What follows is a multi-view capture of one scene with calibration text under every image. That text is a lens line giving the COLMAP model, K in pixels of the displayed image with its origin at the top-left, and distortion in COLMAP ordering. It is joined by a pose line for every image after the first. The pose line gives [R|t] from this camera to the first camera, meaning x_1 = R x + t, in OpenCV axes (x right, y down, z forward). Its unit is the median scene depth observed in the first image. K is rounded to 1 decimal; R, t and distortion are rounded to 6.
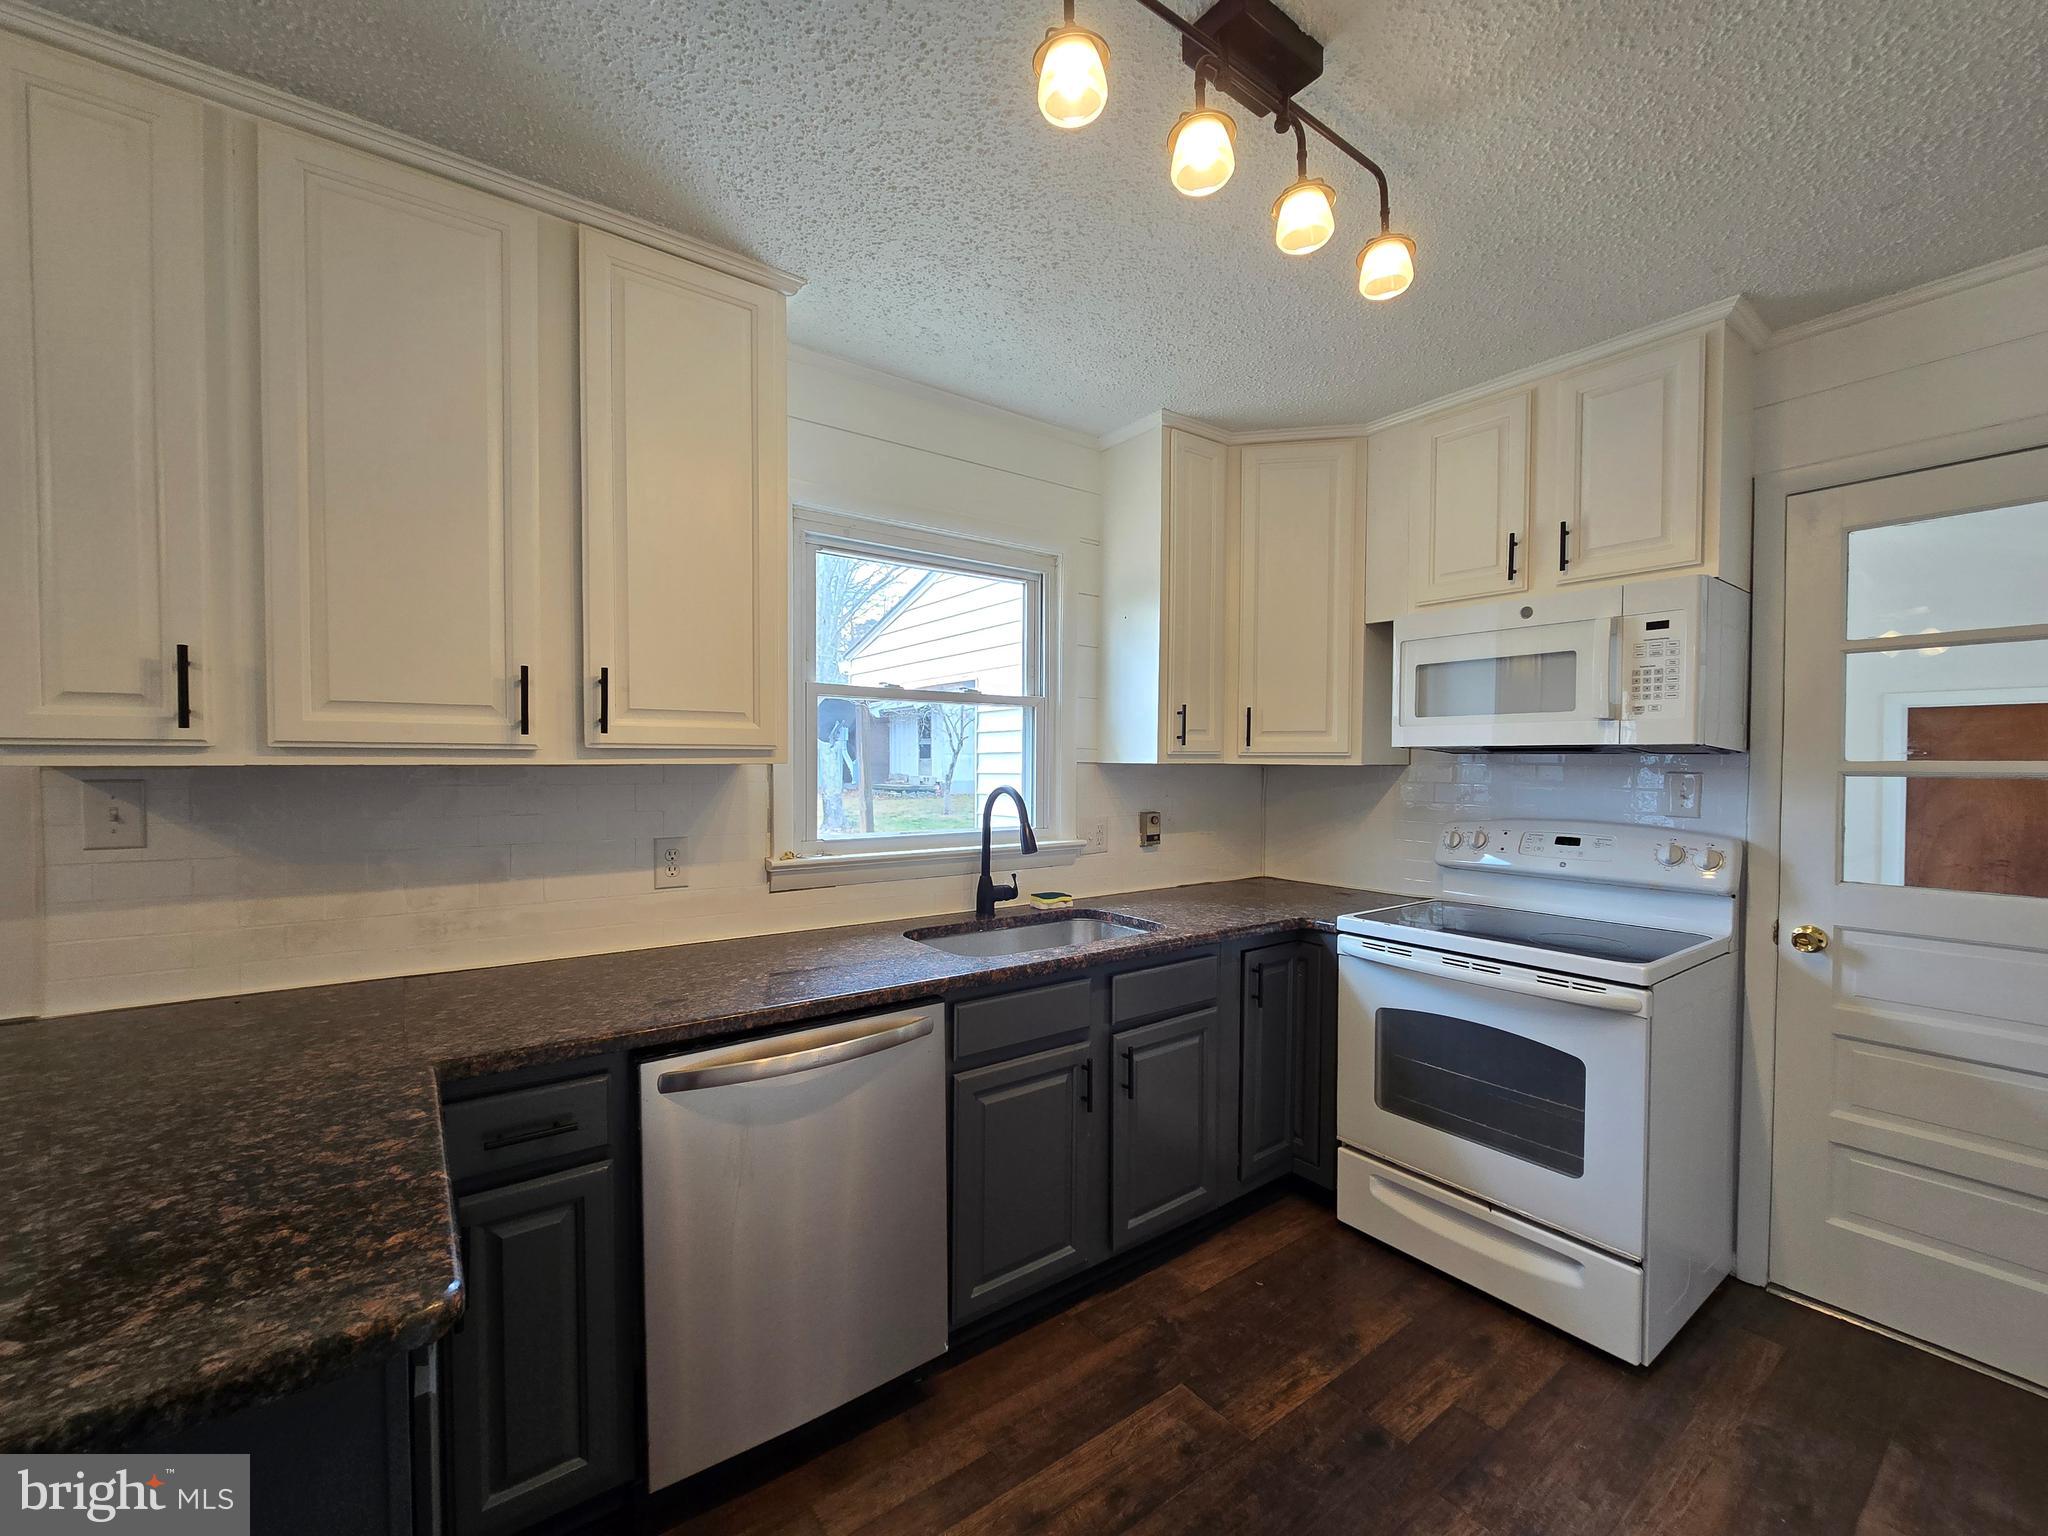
lens RADIAL K [[842.6, 0, 1029.6], [0, 842.6, 774.8], [0, 0, 1]] dist [-0.000718, -0.000681]
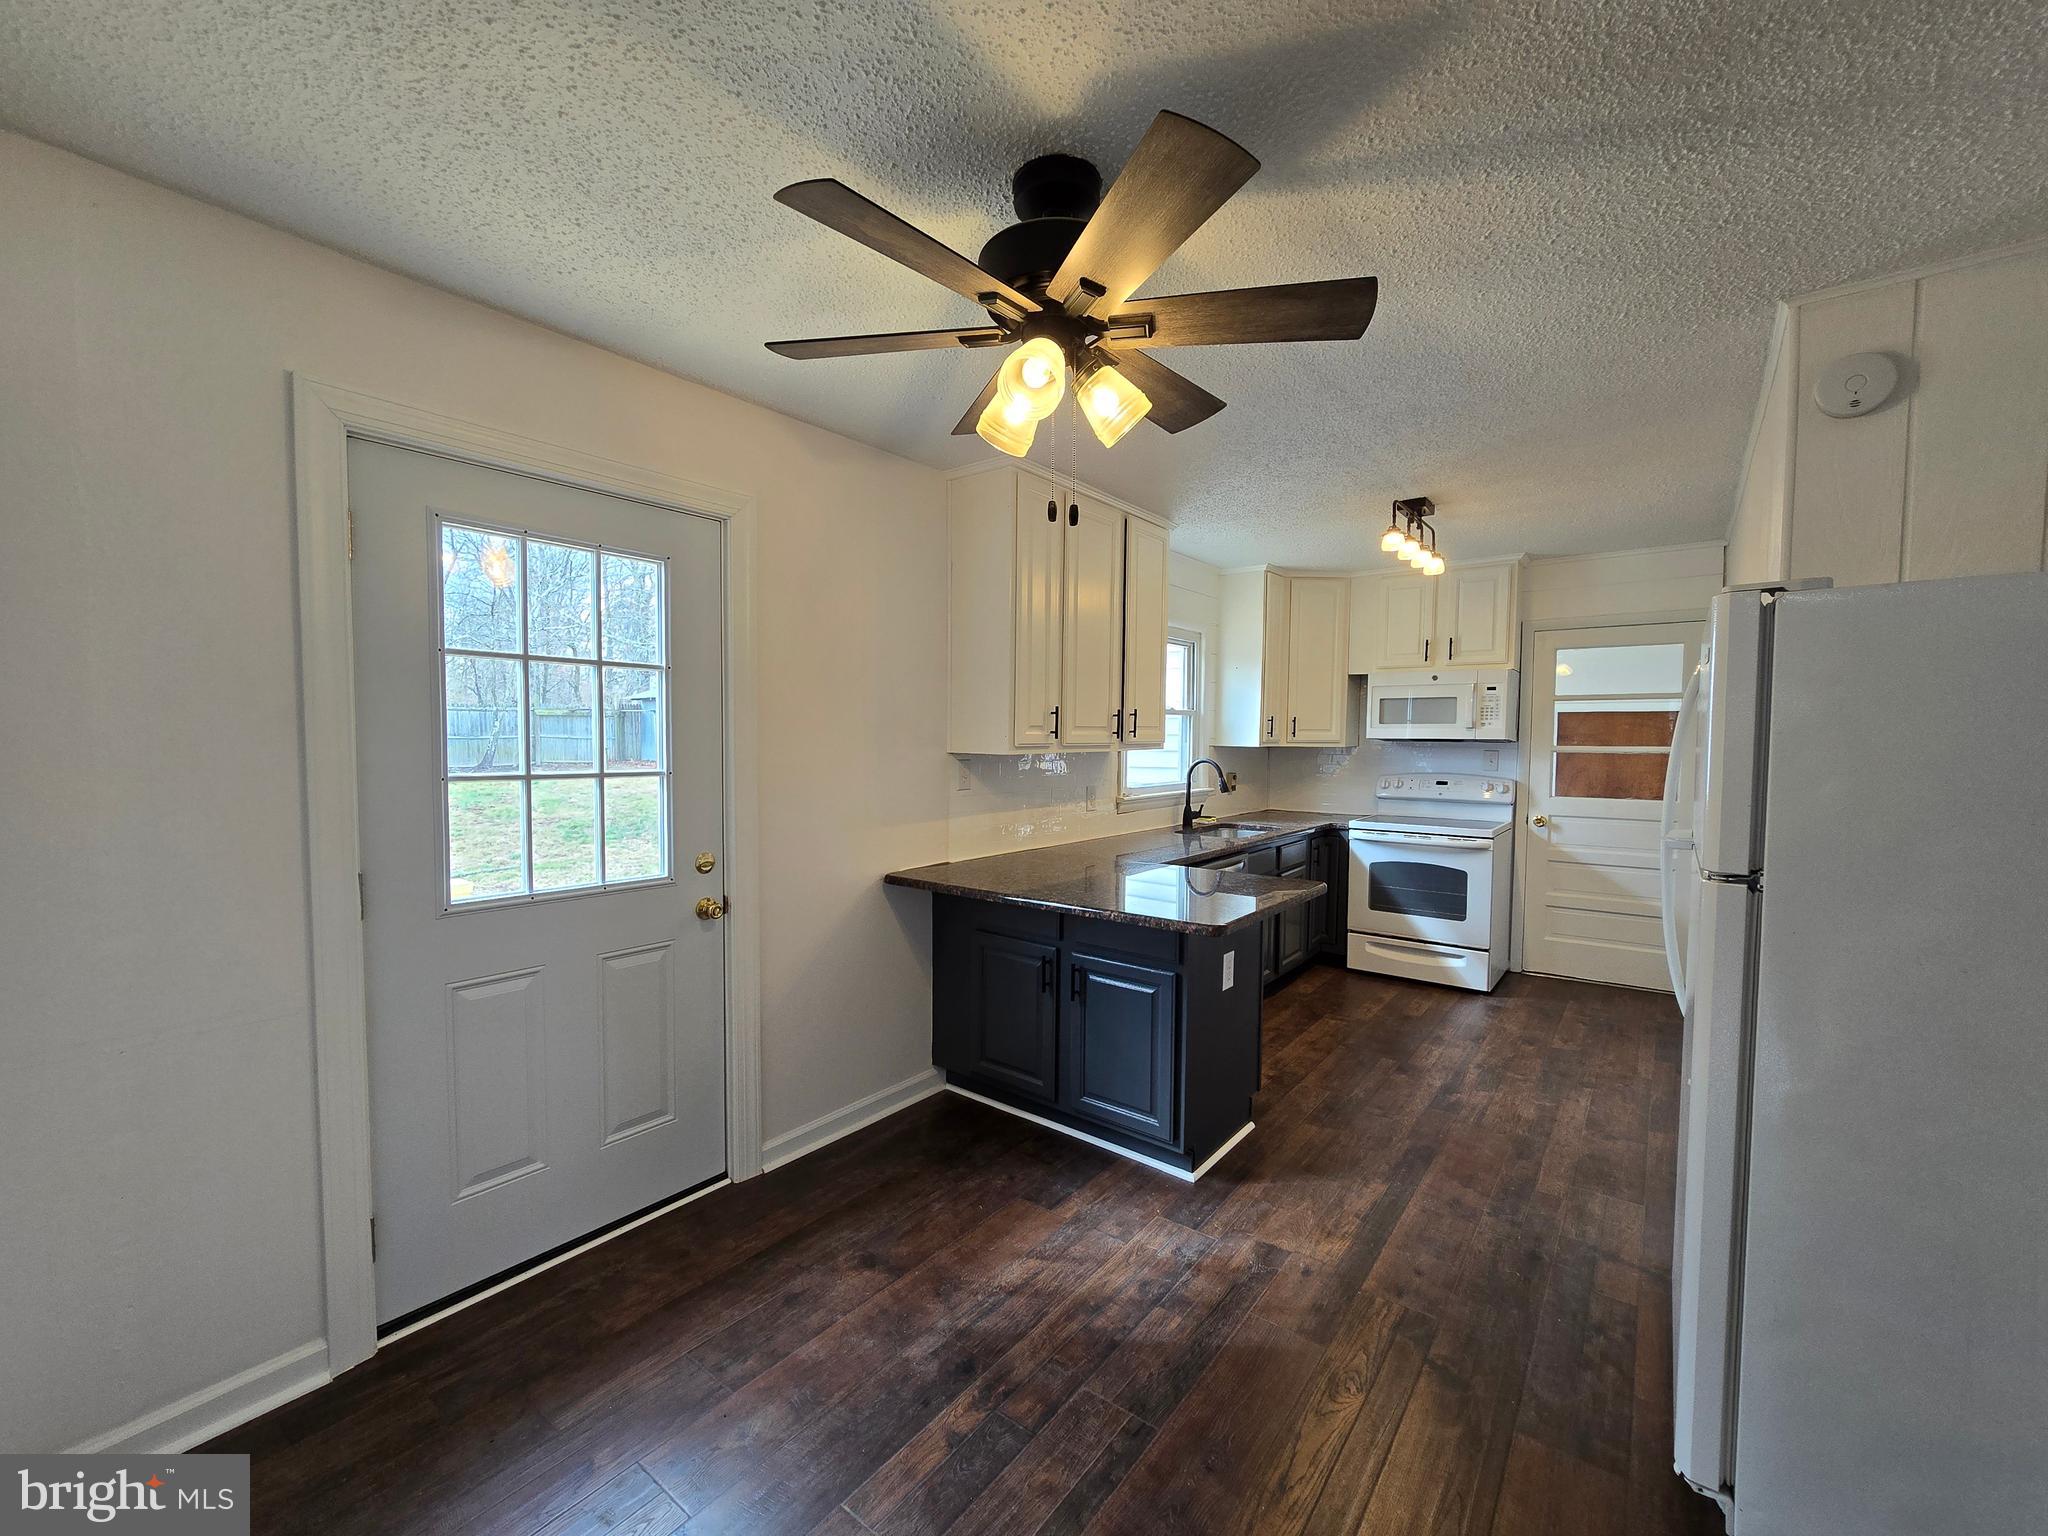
lens RADIAL K [[842.6, 0, 1017.2], [0, 842.6, 777.5], [0, 0, 1]] dist [-0.000718, -0.000681]
pose [[0.963759, -0.013439, 0.266434, -1.058336], [0.003997, 0.999346, 0.035948, -0.017765], [-0.266743, -0.033580, 0.963183, -0.838128]]
